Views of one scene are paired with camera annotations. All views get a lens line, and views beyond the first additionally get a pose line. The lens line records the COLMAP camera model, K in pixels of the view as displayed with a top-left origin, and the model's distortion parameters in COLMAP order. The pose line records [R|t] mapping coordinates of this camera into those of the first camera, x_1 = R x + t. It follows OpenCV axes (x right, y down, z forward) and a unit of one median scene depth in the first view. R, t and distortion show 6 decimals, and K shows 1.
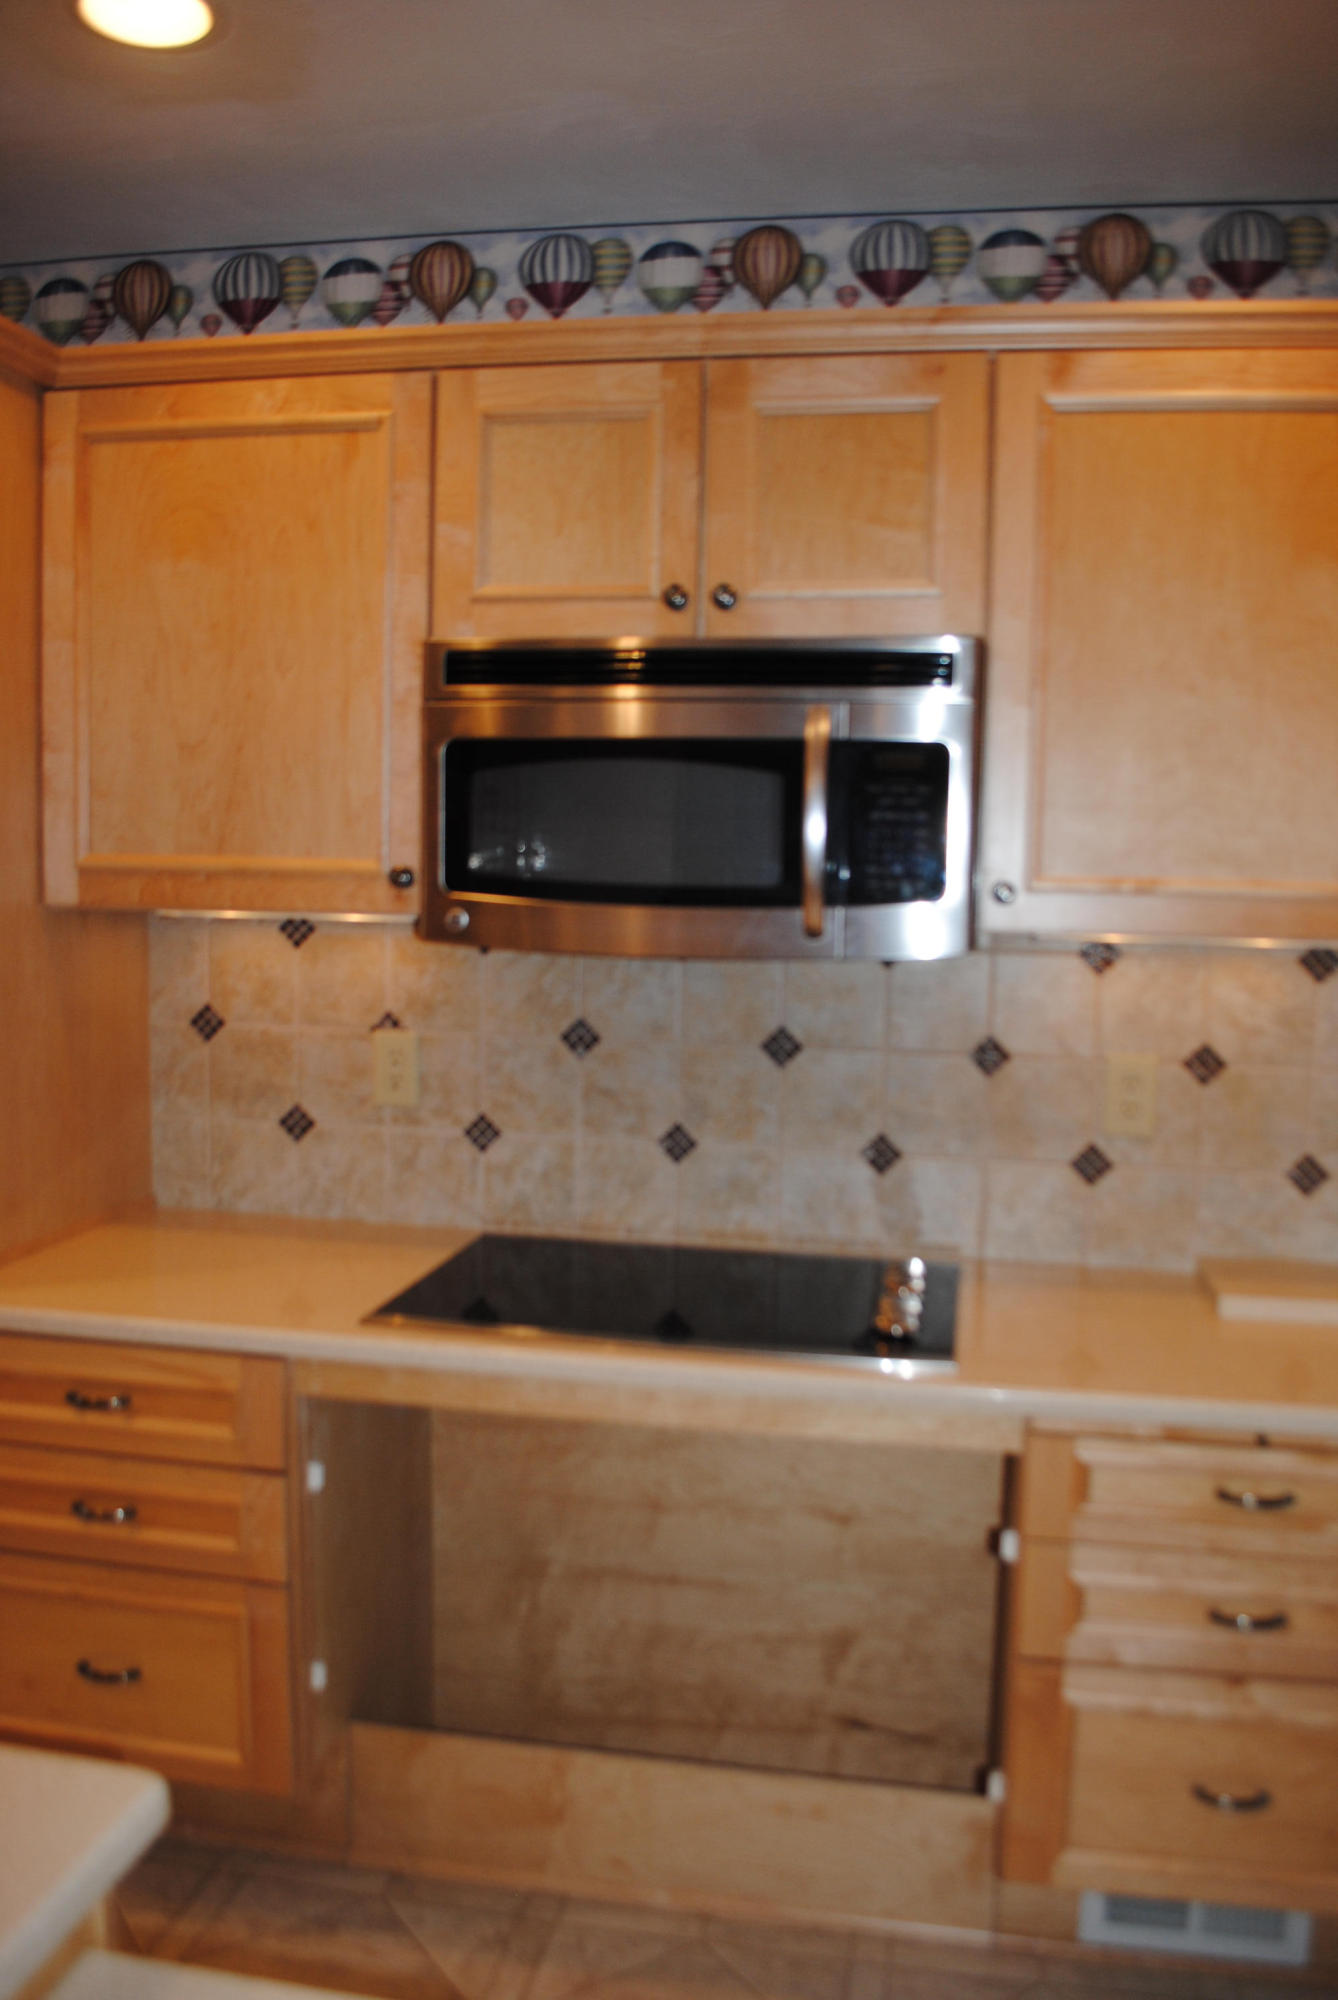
lens RADIAL K [[1600.3, 0, 685.6], [0, 1600.3, 1010.4], [0, 0, 1]] dist [-0.057256, -0.001850]
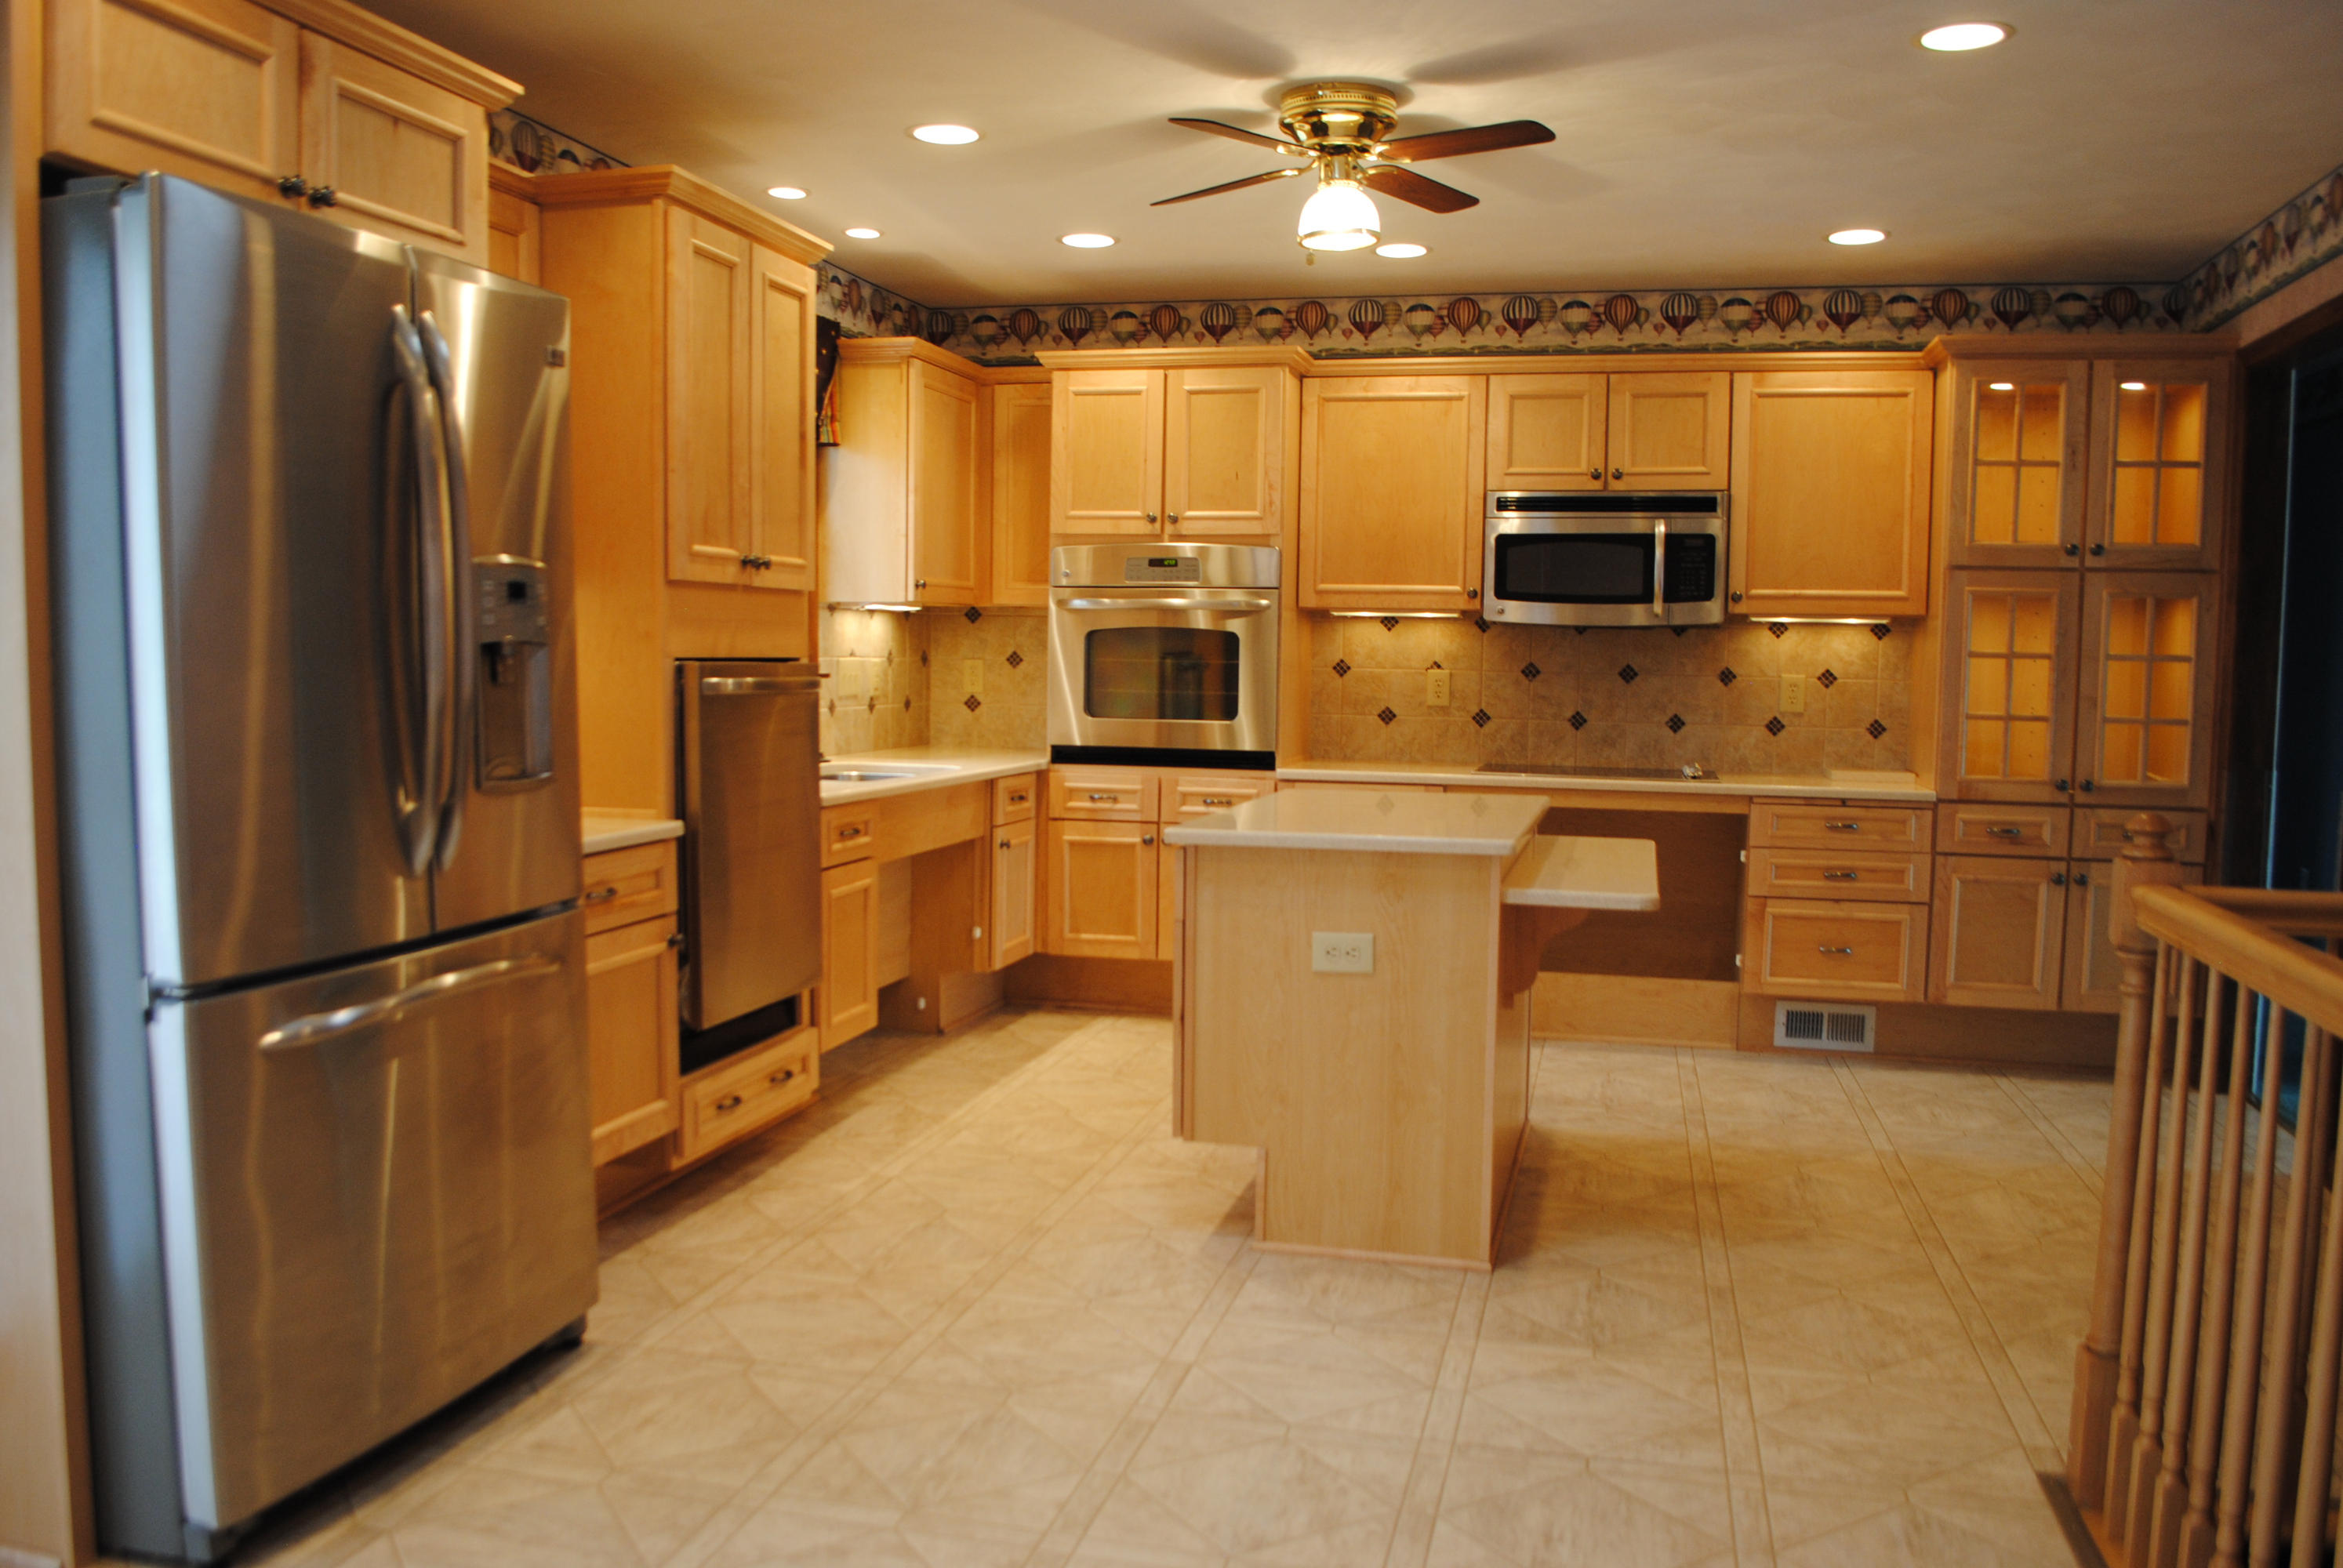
lens RADIAL K [[1874.5, 0, 1151.1], [0, 1874.5, 791.8], [0, 0, 1]] dist [-0.057256, -0.001850]
pose [[0.997655, 0.000892, -0.068438, -0.402631], [-0.002032, 0.999860, -0.016586, 0.221082], [0.068414, 0.016686, 0.997517, -1.524133]]
